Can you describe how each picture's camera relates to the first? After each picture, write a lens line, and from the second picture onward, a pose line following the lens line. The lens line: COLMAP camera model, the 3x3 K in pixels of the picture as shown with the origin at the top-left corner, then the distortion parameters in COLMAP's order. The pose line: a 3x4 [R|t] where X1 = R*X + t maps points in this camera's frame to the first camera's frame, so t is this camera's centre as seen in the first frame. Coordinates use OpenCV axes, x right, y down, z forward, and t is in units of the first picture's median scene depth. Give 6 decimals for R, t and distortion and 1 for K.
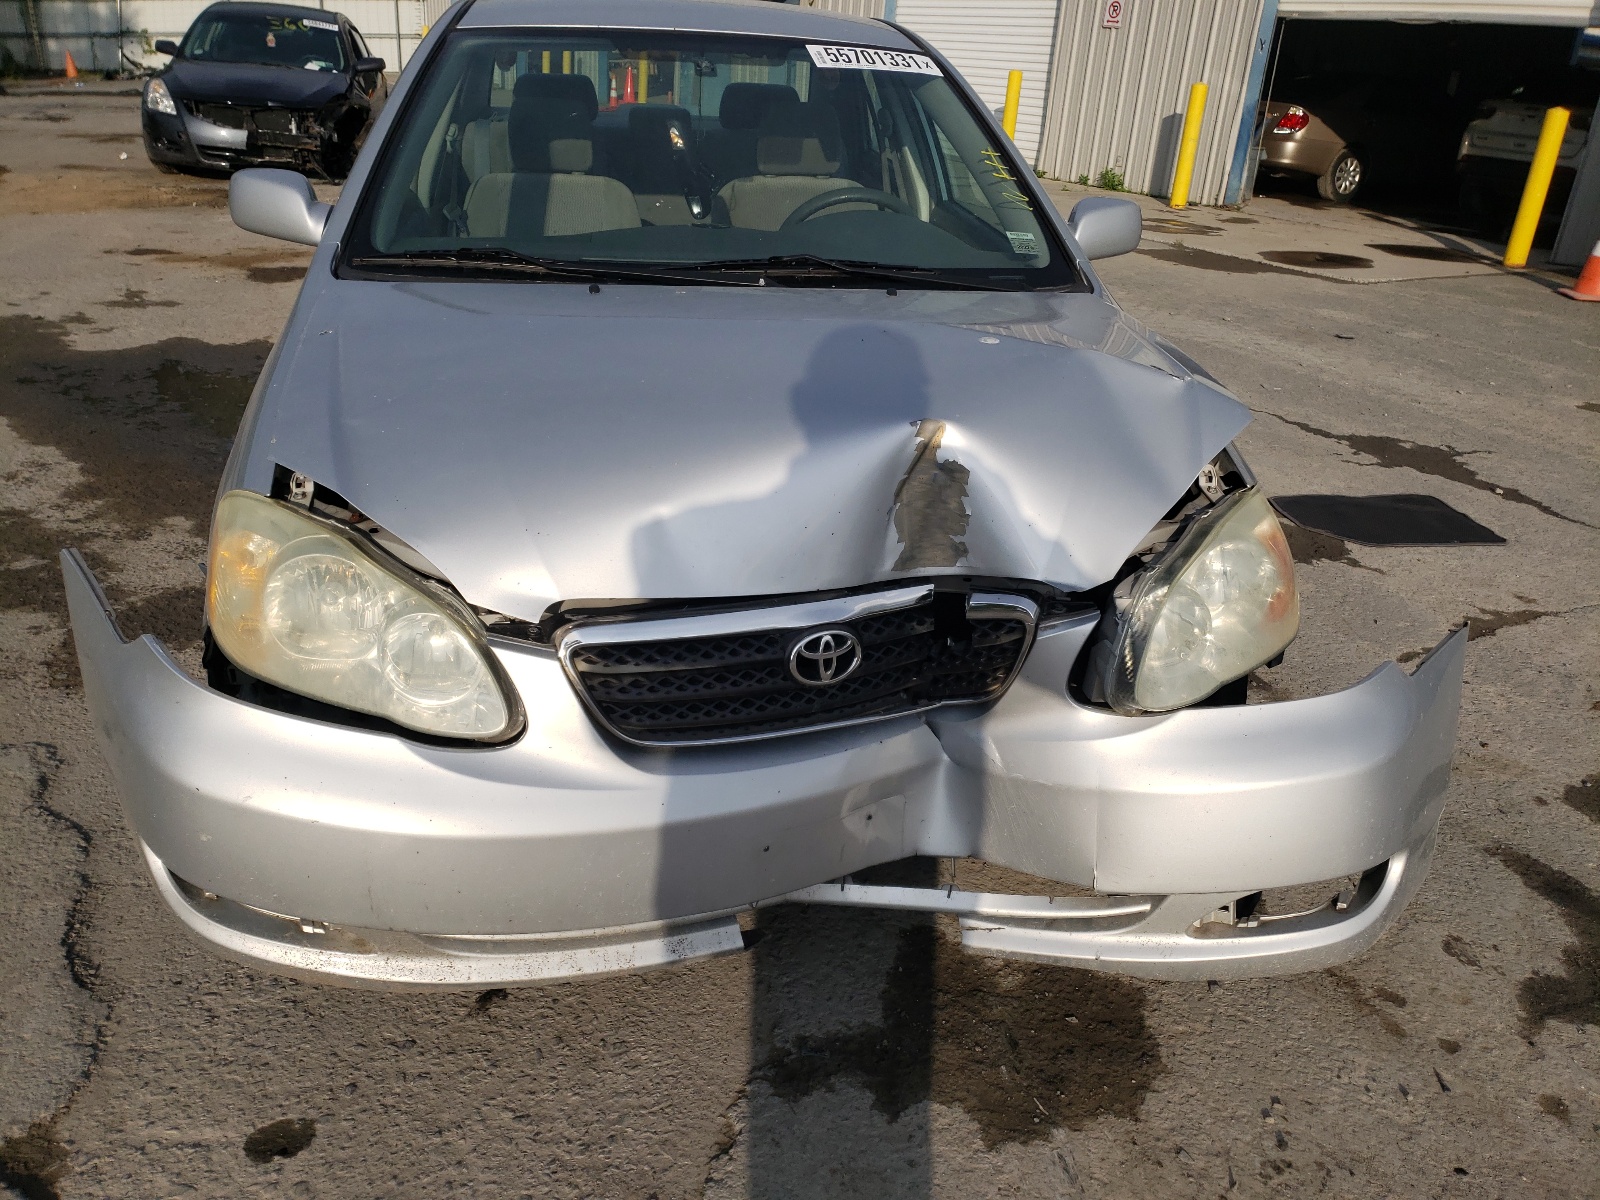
lens RADIAL K [[1244.1, 0, 807.2], [0, 1244.1, 603.9], [0, 0, 1]] dist [0.021120, -0.020079]
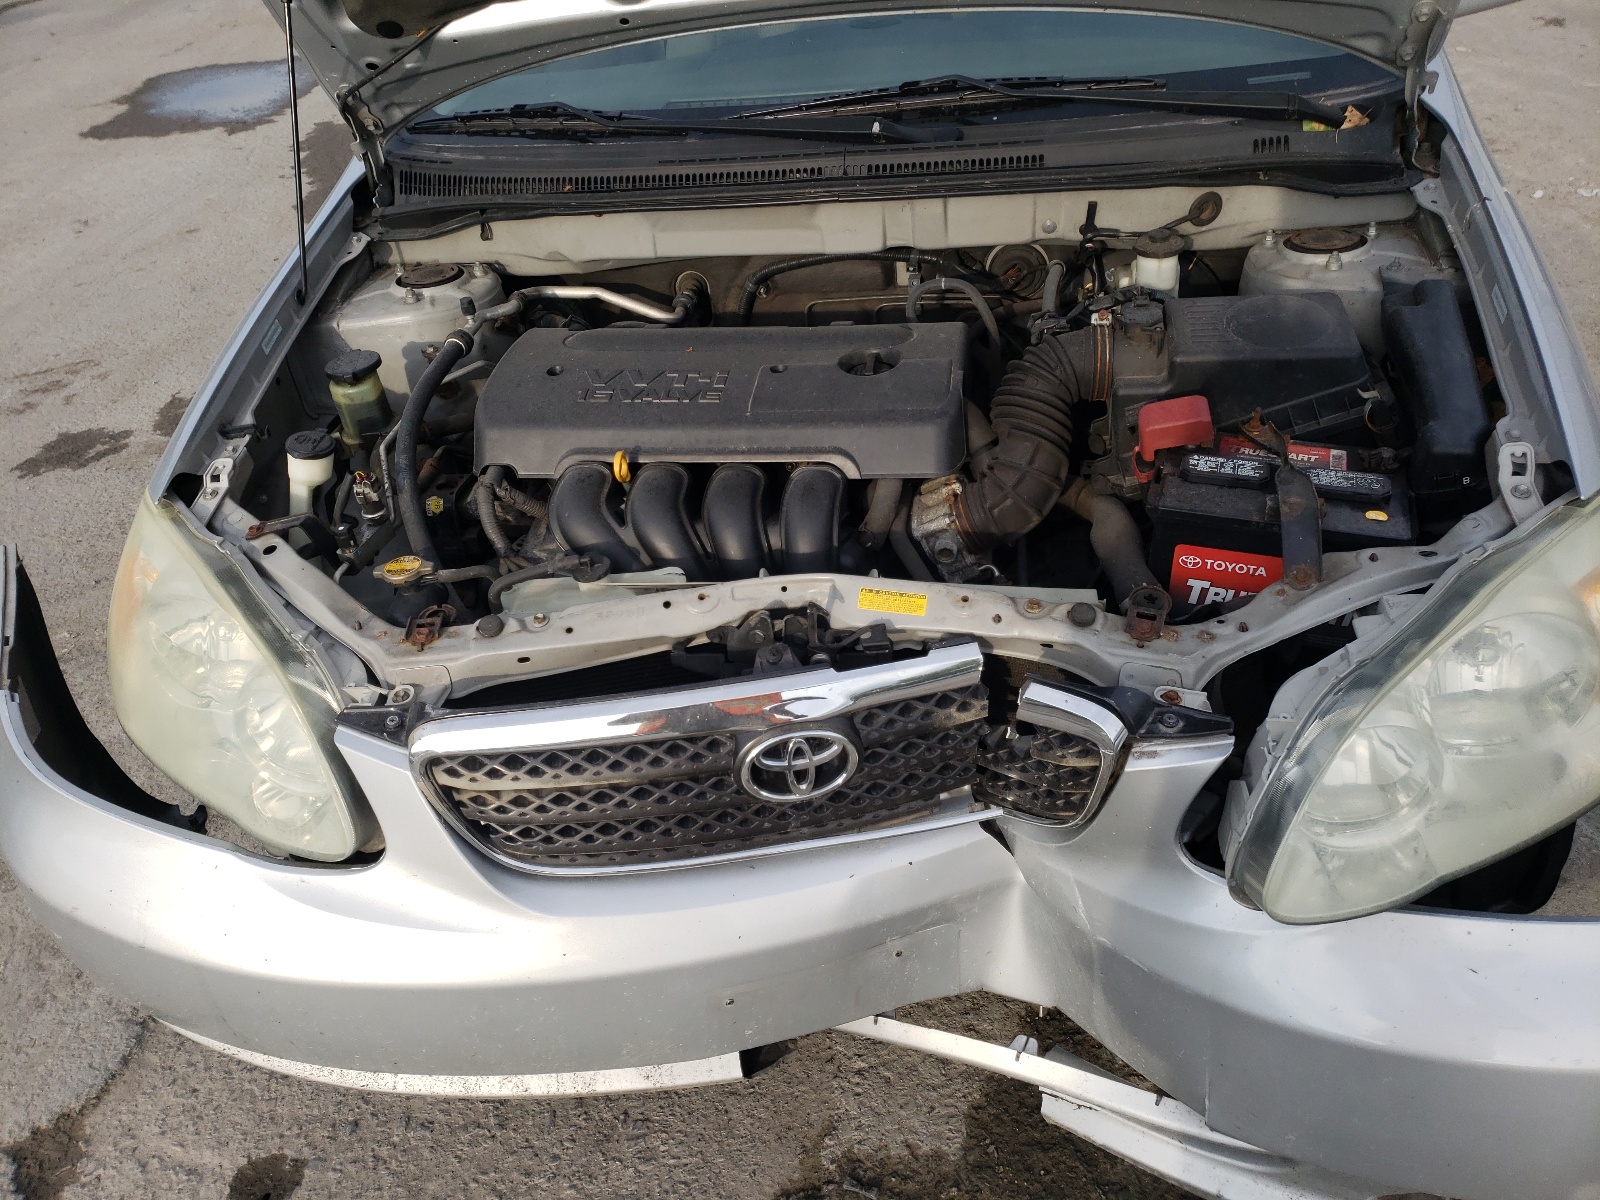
lens RADIAL K [[1244.1, 0, 814.0], [0, 1244.1, 555.1], [0, 0, 1]] dist [0.021120, -0.020079]
pose [[0.938028, 0.059219, -0.341464, 0.237919], [0.005614, 0.982567, 0.185824, -0.189636], [0.346515, -0.176225, 0.921342, 0.356396]]
